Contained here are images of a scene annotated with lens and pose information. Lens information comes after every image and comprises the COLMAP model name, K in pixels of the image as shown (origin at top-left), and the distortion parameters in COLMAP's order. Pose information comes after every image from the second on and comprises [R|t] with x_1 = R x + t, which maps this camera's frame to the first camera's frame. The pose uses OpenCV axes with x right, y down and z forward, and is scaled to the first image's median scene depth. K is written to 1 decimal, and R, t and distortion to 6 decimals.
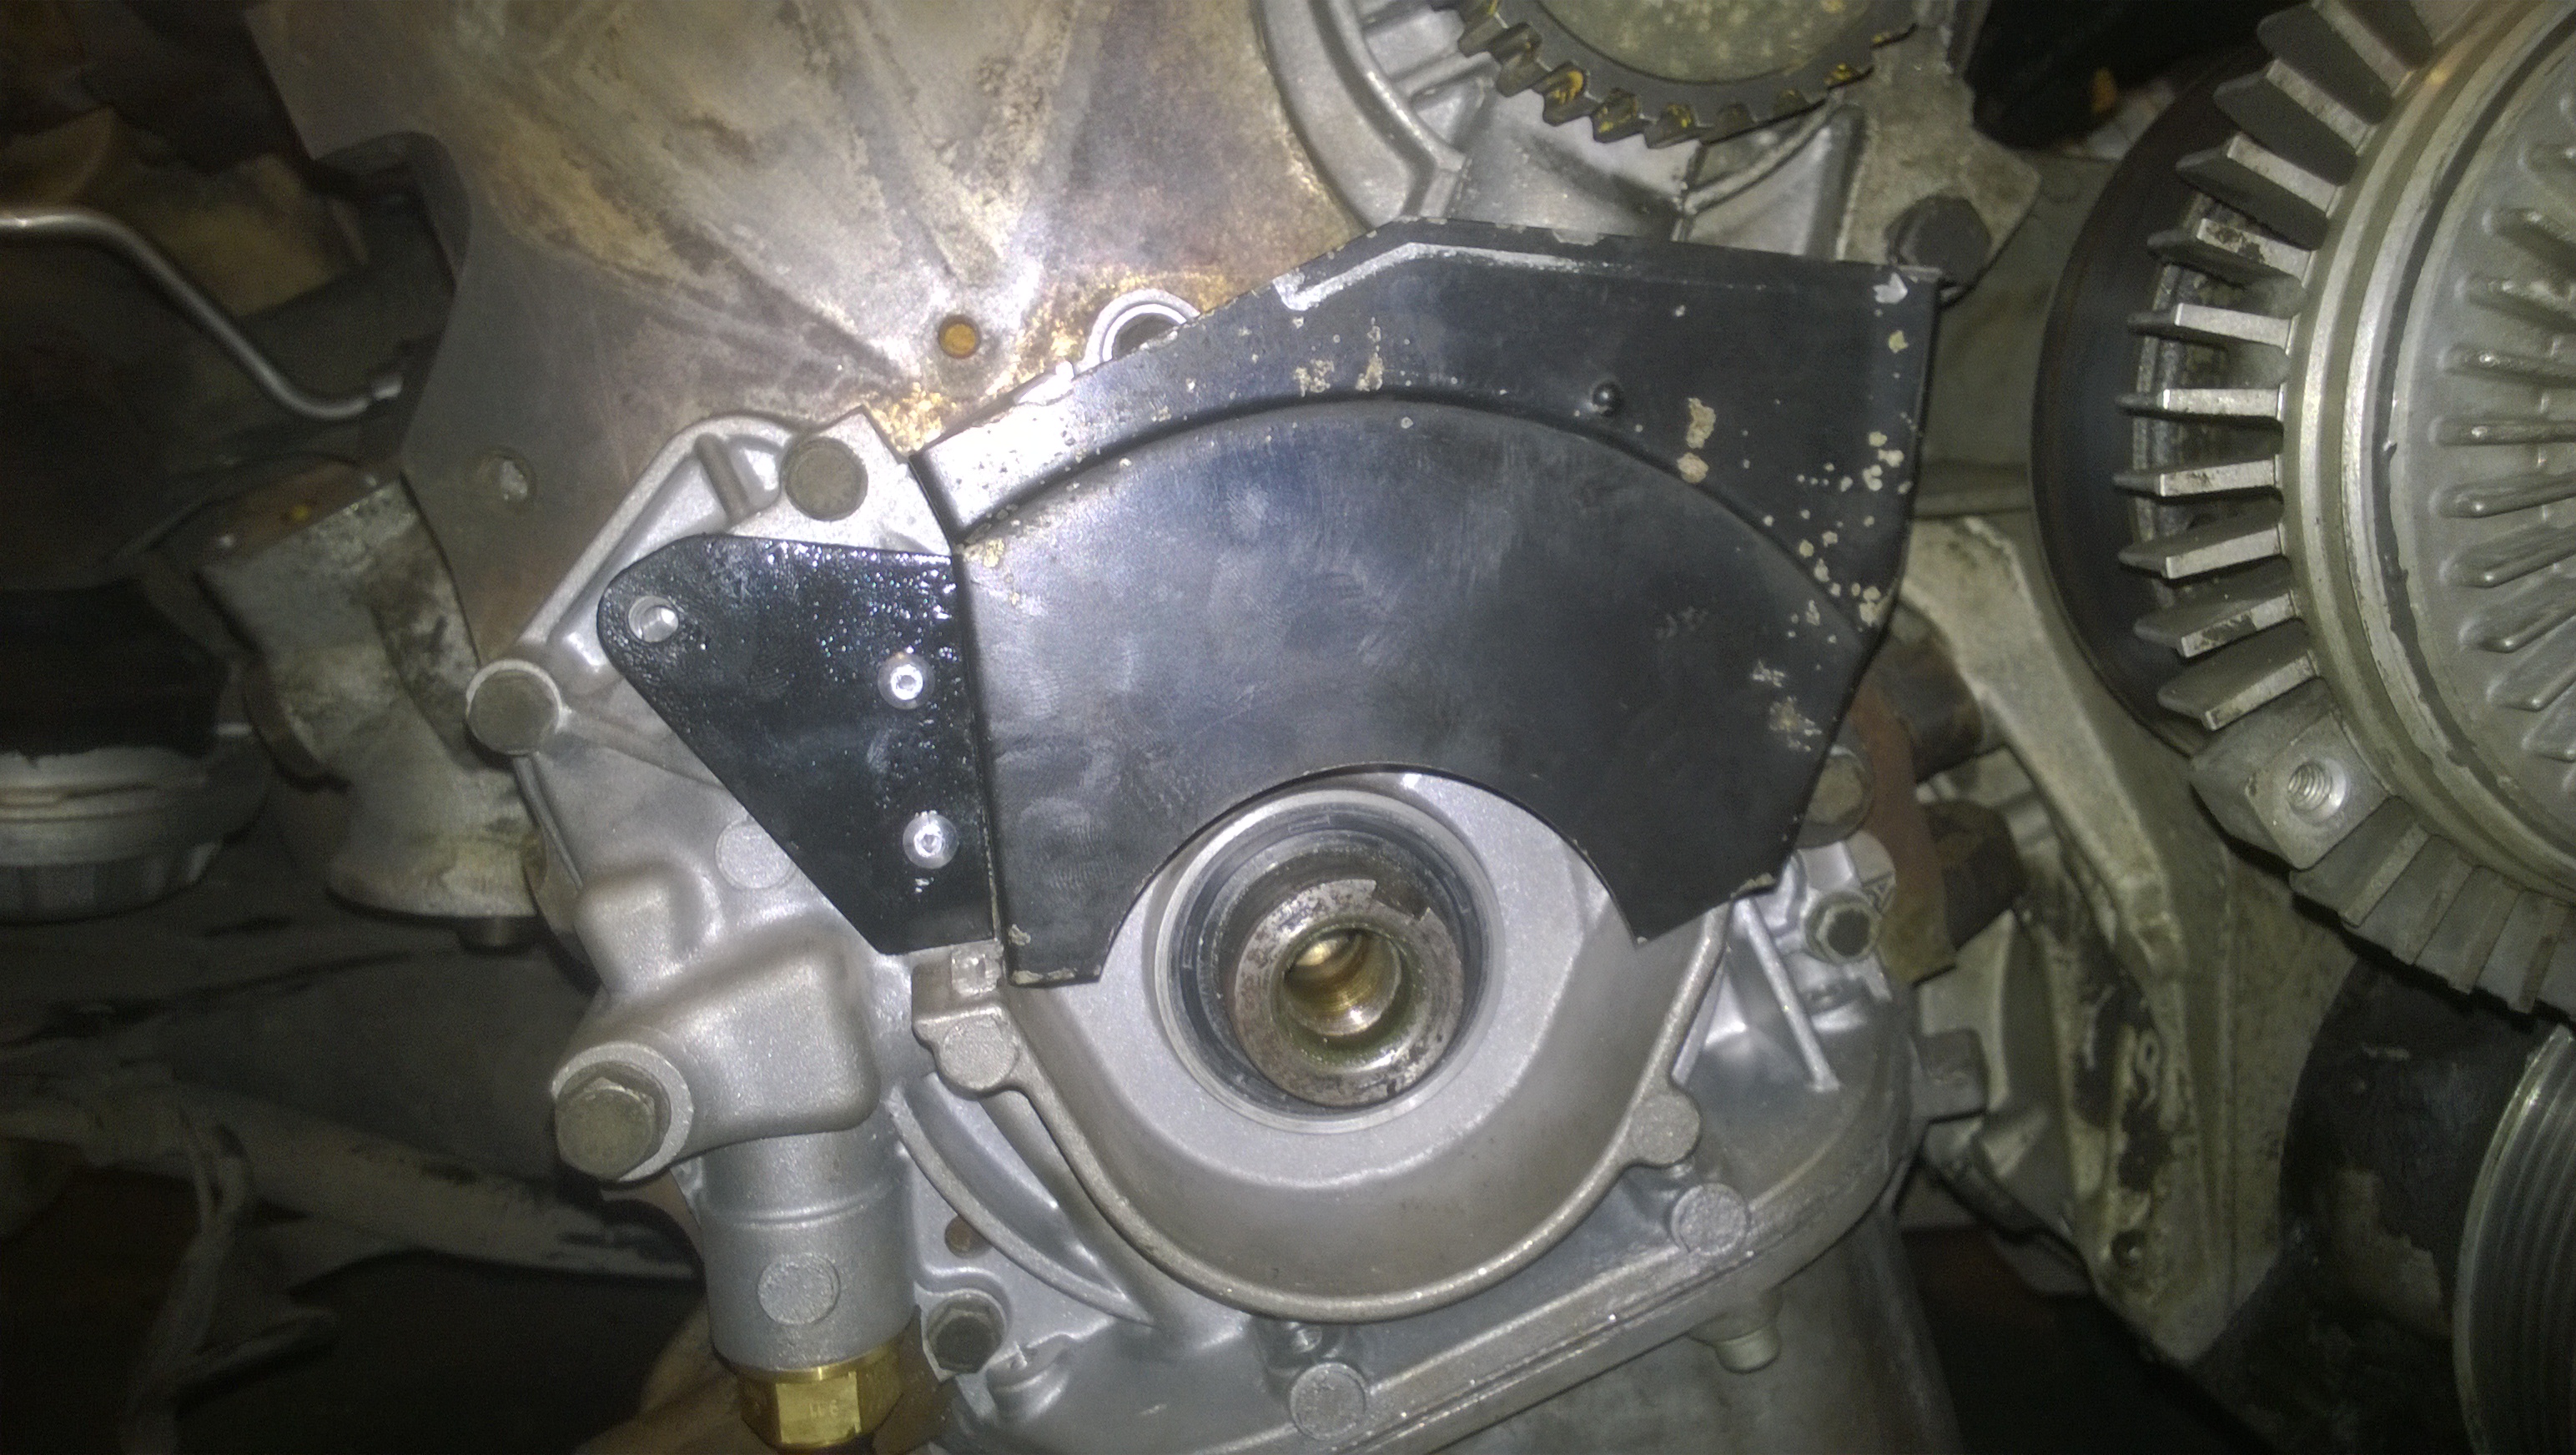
lens RADIAL K [[1937.2, 0, 1294.7], [0, 1937.2, 770.1], [0, 0, 1]] dist [0.076509, -0.169788]
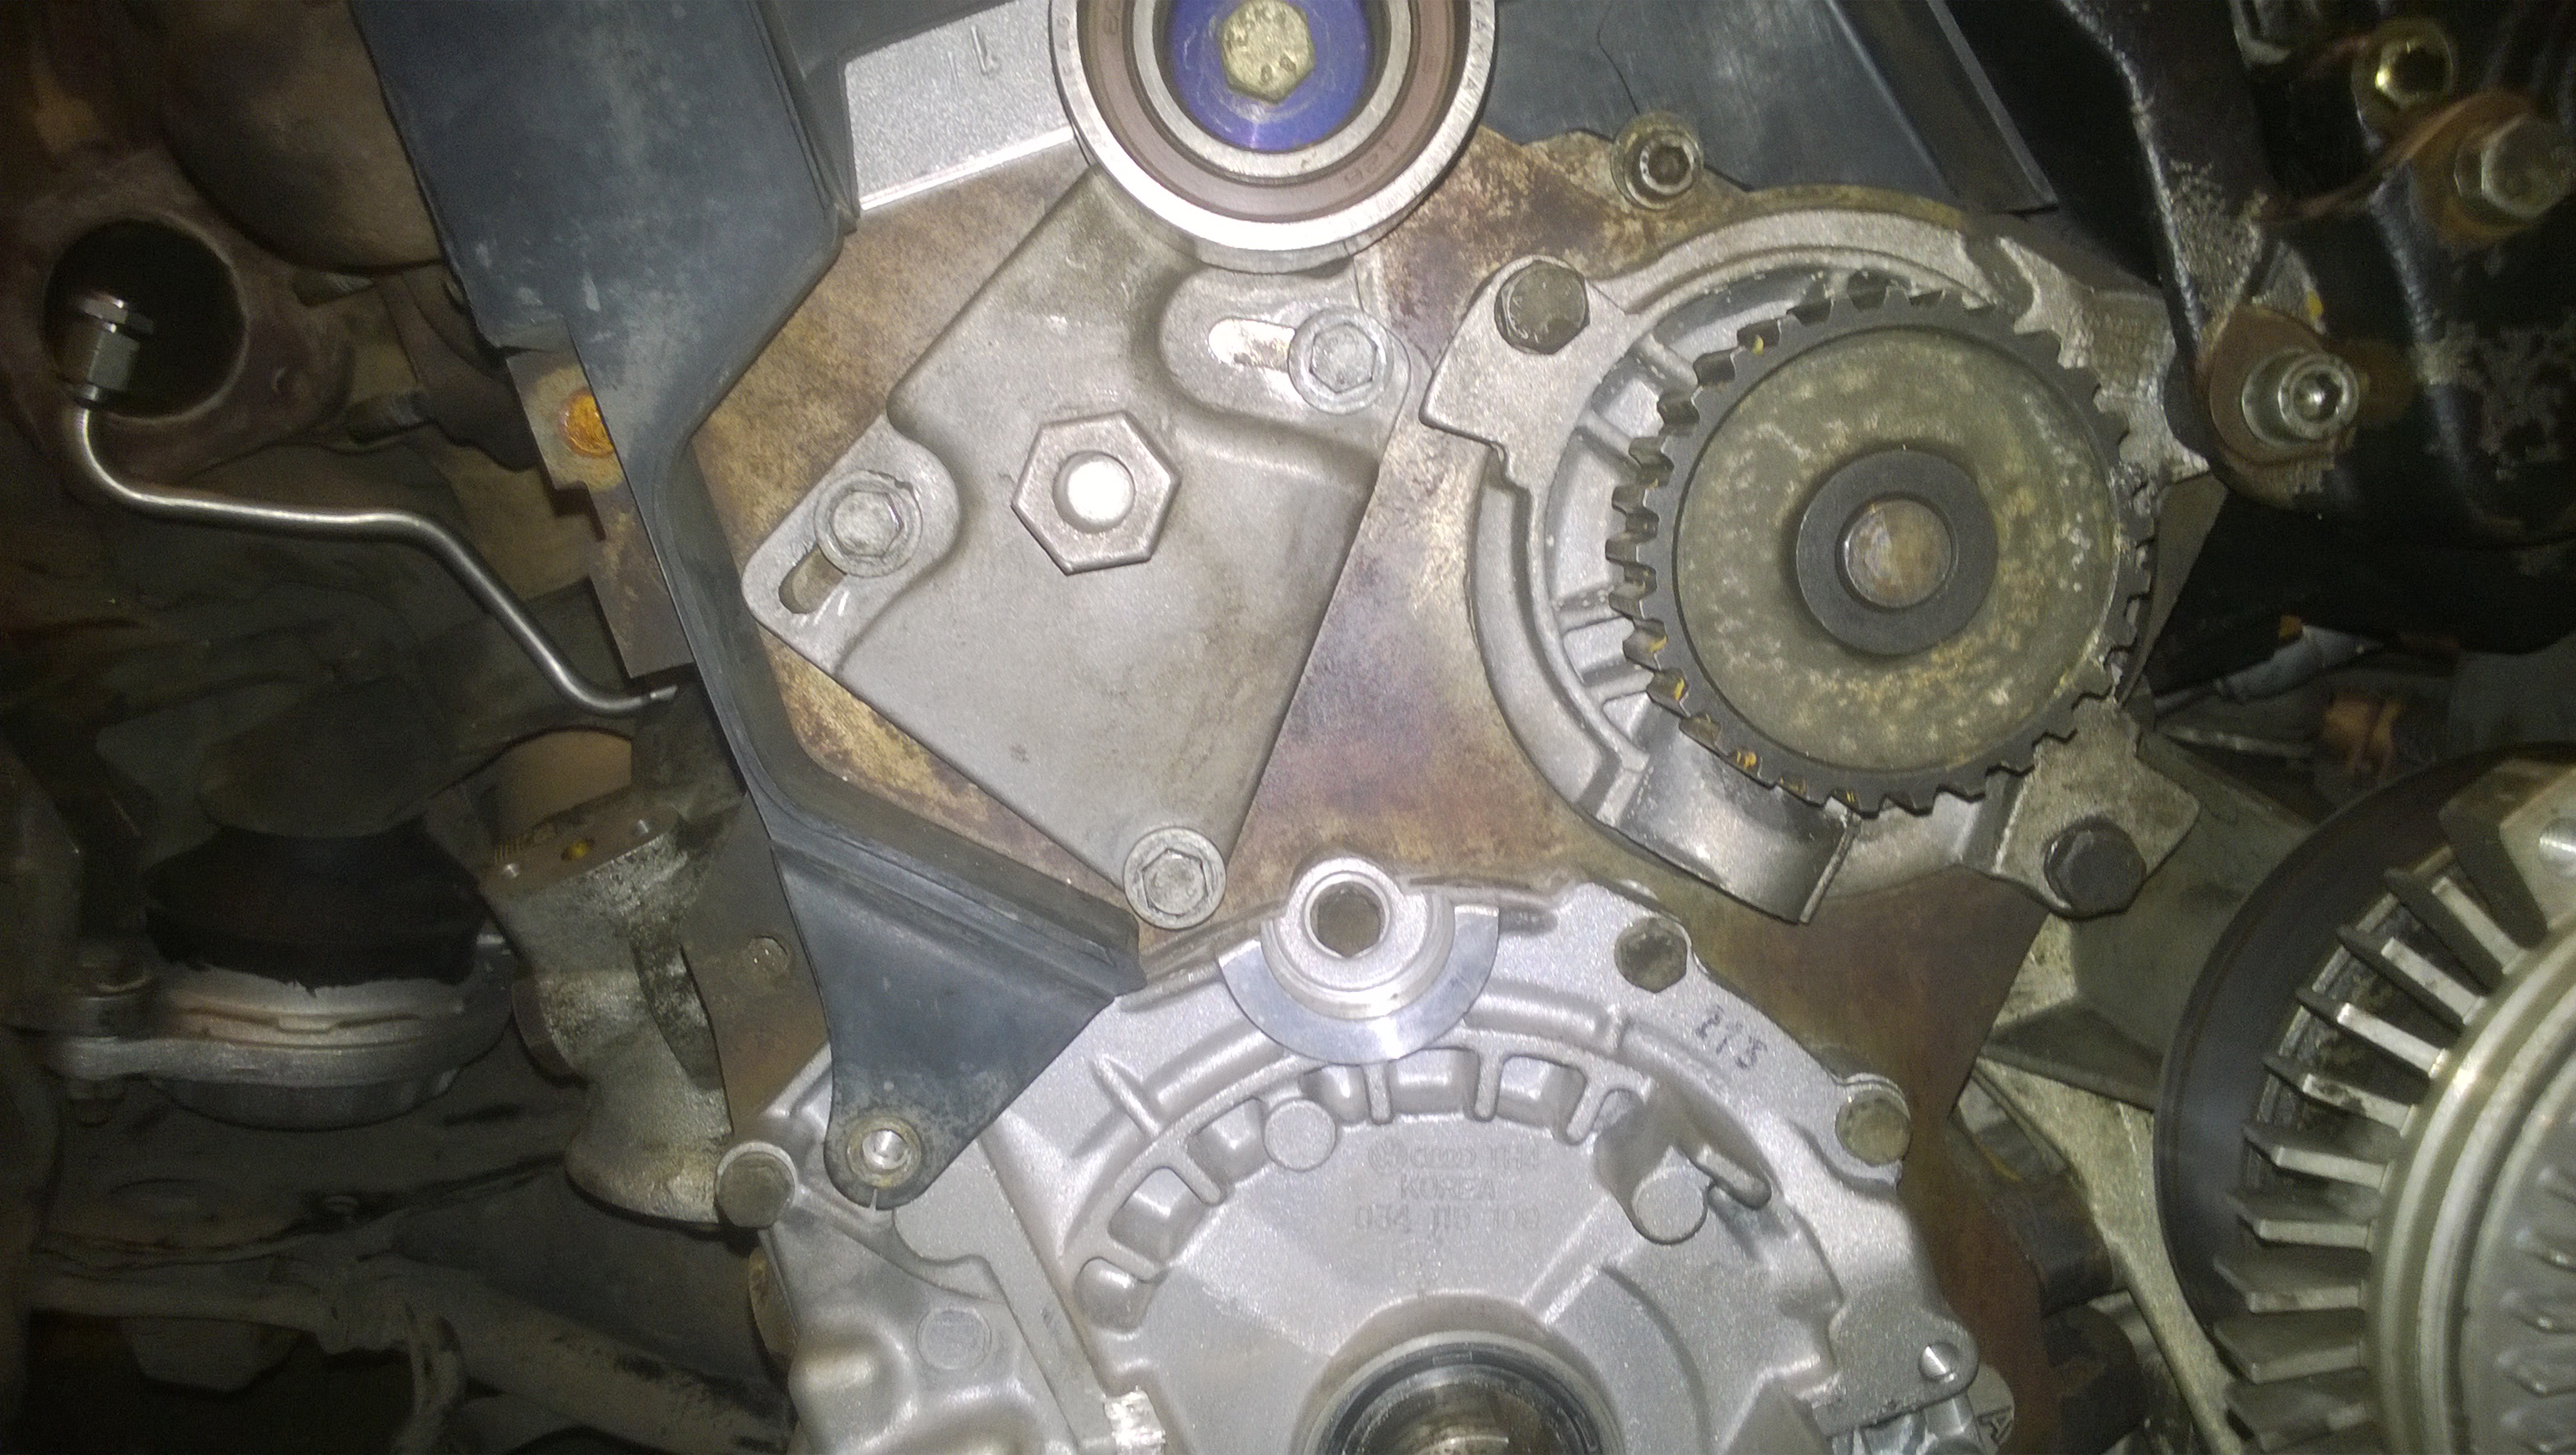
lens RADIAL K [[1937.2, 0, 1294.7], [0, 1937.2, 770.1], [0, 0, 1]] dist [0.076509, -0.169788]
pose [[0.991840, 0.086739, -0.093435, -0.006677], [-0.089571, 0.995627, -0.026545, -0.253065], [0.090723, 0.034697, 0.995272, -0.097393]]
